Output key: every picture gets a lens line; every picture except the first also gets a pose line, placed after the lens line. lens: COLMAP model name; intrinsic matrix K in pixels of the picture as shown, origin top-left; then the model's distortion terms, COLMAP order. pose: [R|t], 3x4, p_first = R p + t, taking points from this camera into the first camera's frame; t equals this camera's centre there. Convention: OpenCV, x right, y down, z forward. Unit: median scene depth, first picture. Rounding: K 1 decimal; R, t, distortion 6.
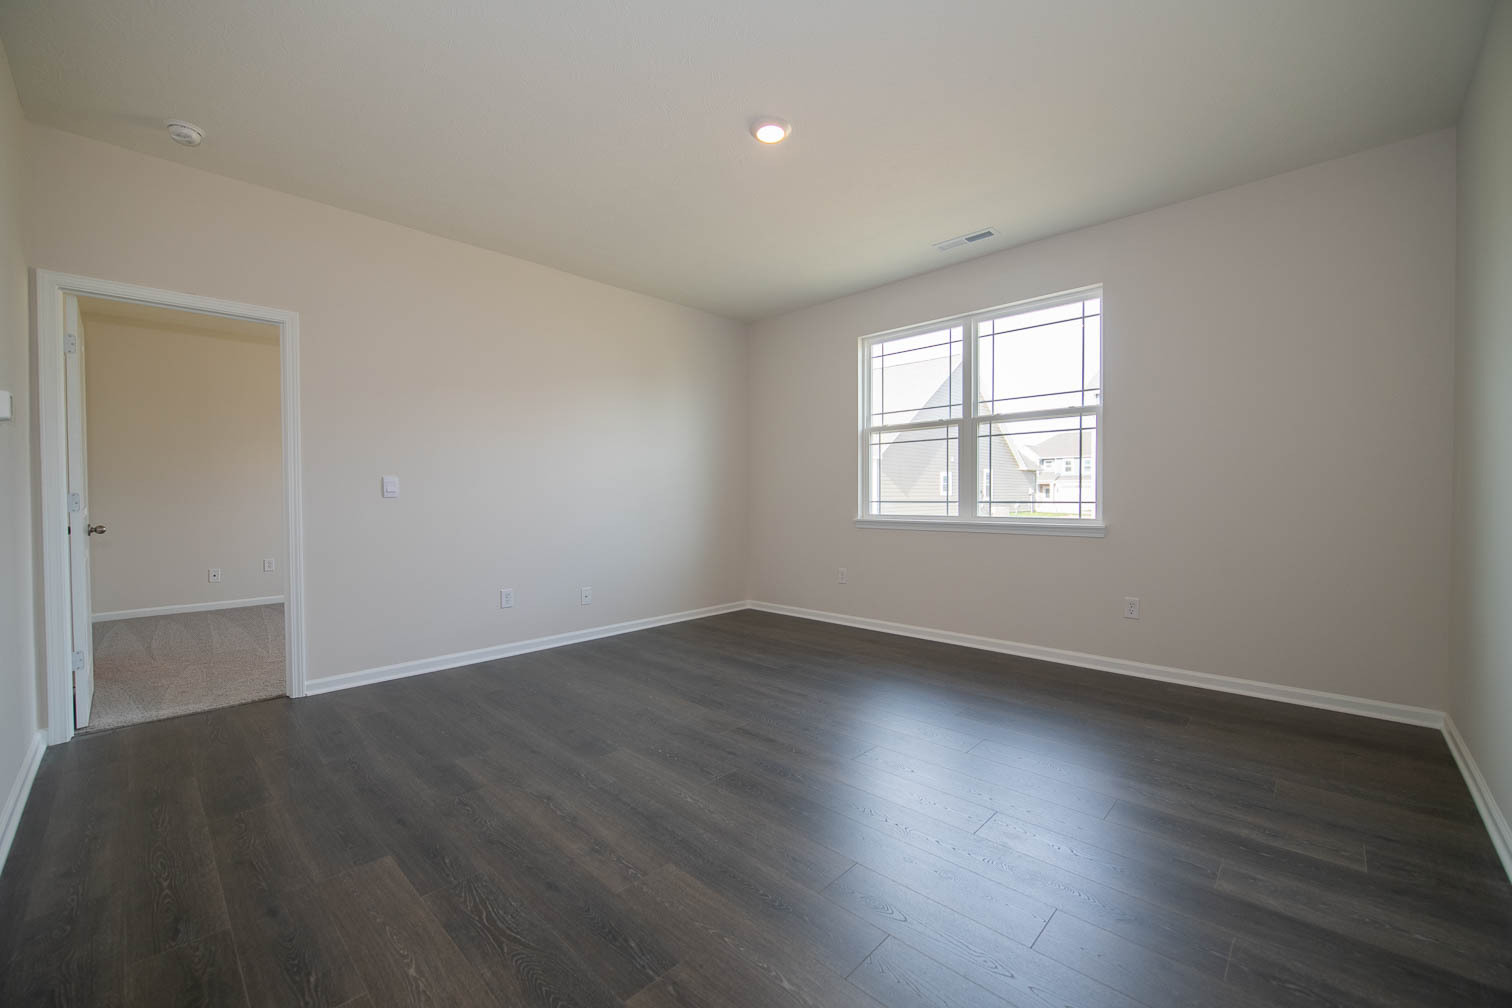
lens RADIAL K [[611.4, 0, 760.6], [0, 611.4, 509.4], [0, 0, 1]] dist [-0.002408, -0.006536]
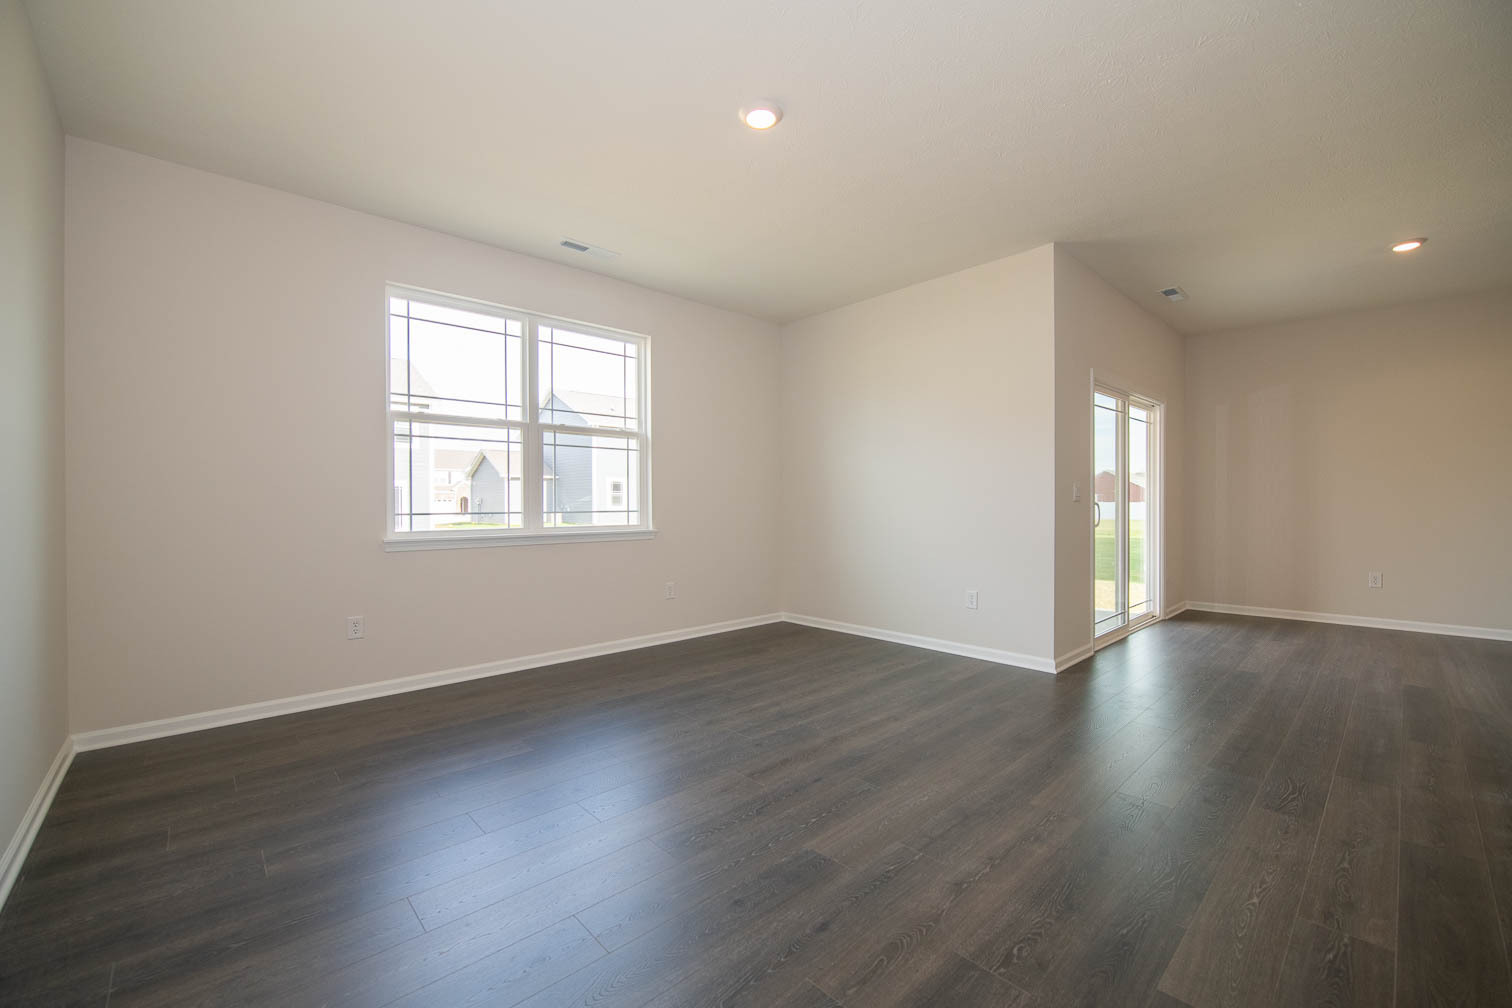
lens RADIAL K [[611.4, 0, 760.6], [0, 611.4, 509.4], [0, 0, 1]] dist [-0.002408, -0.006536]
pose [[0.048928, -0.006805, 0.998779, -0.622232], [0.025013, 0.999672, 0.005586, -0.014464], [-0.998489, 0.024709, 0.049082, 0.652099]]
